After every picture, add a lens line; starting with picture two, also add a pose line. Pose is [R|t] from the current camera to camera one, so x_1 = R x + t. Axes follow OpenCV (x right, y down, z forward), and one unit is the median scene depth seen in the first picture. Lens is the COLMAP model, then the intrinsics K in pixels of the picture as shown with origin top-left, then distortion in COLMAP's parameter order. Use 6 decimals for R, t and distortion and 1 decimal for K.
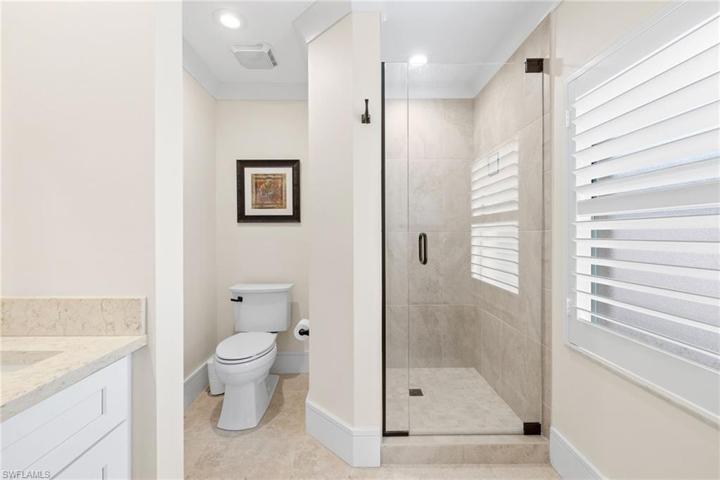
lens RADIAL K [[301.6, 0, 357.9], [0, 301.6, 237.2], [0, 0, 1]] dist [0.000088, 0.000327]
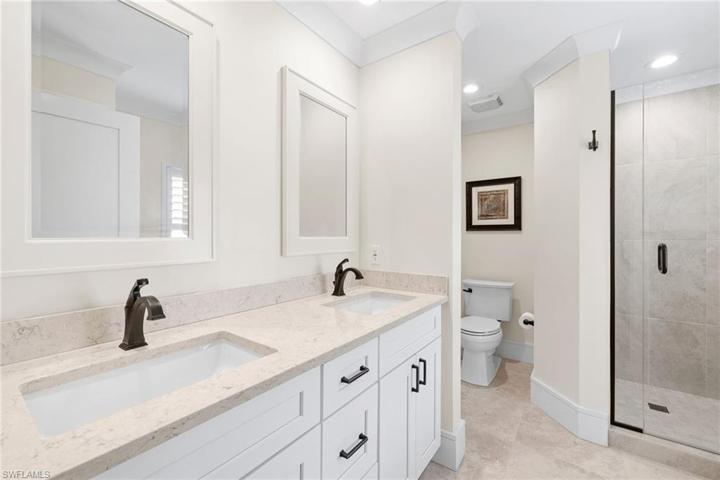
lens RADIAL K [[301.6, 0, 357.9], [0, 301.6, 237.2], [0, 0, 1]] dist [0.000088, 0.000327]
pose [[0.801239, 0.004561, -0.598327, -0.002606], [-0.008264, 0.999960, -0.003443, -0.017513], [0.598287, 0.007703, 0.801245, -0.366057]]
